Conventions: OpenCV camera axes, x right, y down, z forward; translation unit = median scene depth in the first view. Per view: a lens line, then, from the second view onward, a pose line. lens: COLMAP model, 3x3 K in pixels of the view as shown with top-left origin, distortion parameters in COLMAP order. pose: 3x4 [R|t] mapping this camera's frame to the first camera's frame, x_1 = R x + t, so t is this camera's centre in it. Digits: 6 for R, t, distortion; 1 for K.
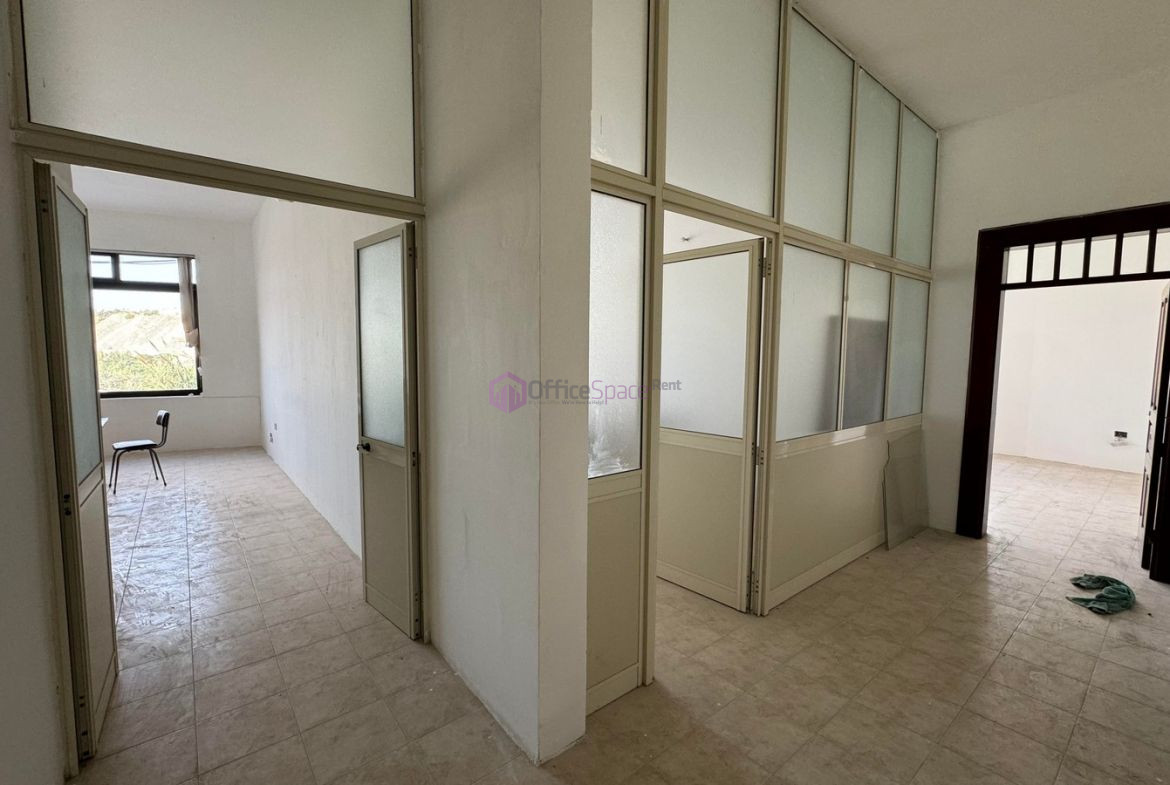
lens RADIAL K [[497.2, 0, 585.1], [0, 497.2, 394.3], [0, 0, 1]] dist [-0.000779, -0.000458]
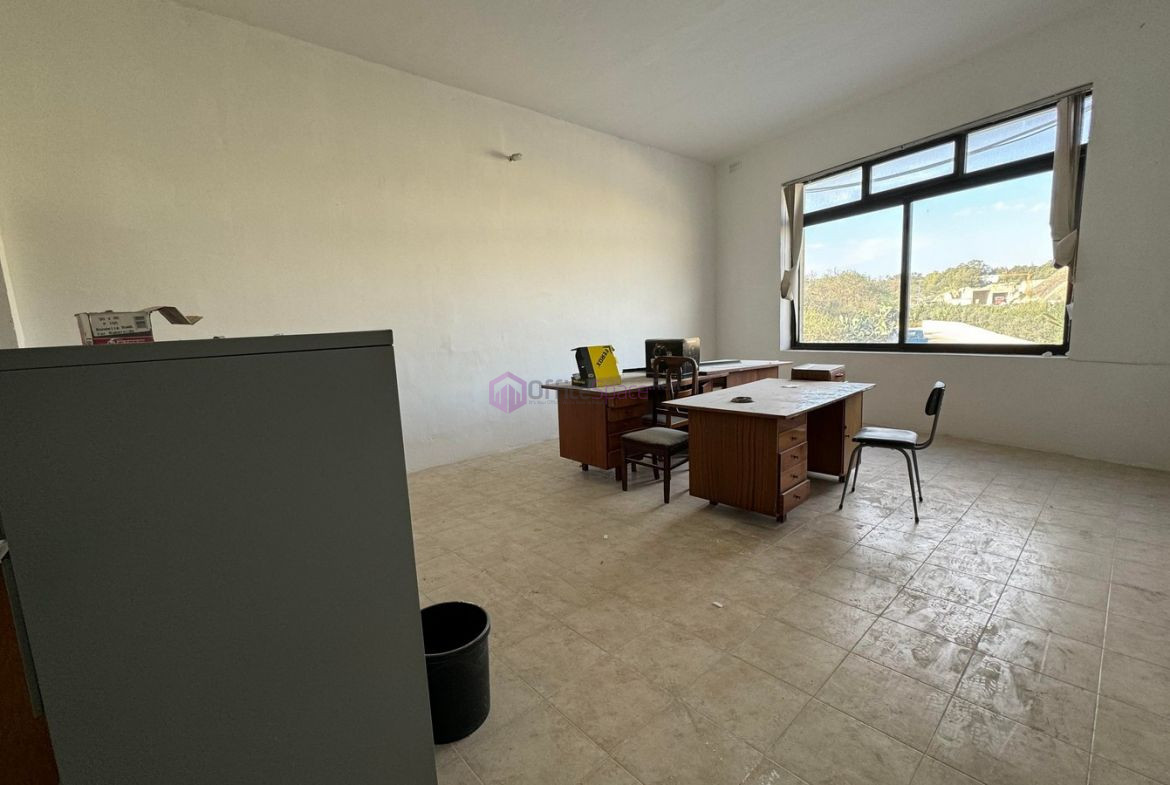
lens RADIAL K [[497.2, 0, 585.1], [0, 497.2, 394.3], [0, 0, 1]] dist [-0.000779, -0.000458]
pose [[0.072201, 0.122530, -0.989835, -0.271461], [-0.039123, 0.992009, 0.119946, -0.000699], [0.996623, 0.030065, 0.076417, 0.442541]]
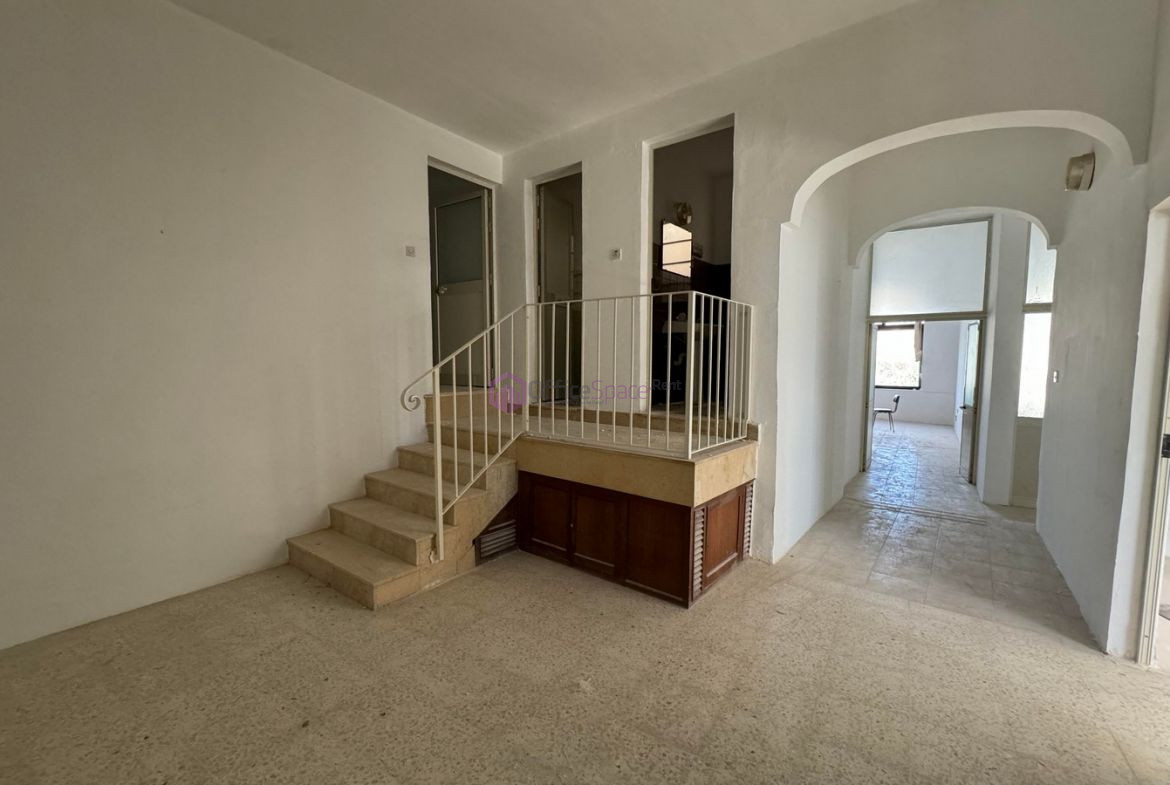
lens RADIAL K [[497.2, 0, 585.1], [0, 497.2, 394.3], [0, 0, 1]] dist [-0.000779, -0.000458]
pose [[0.280533, 0.062837, -0.957785, 0.526426], [-0.076223, 0.996162, 0.043030, 0.030243], [0.956813, 0.060934, 0.284246, -0.566153]]
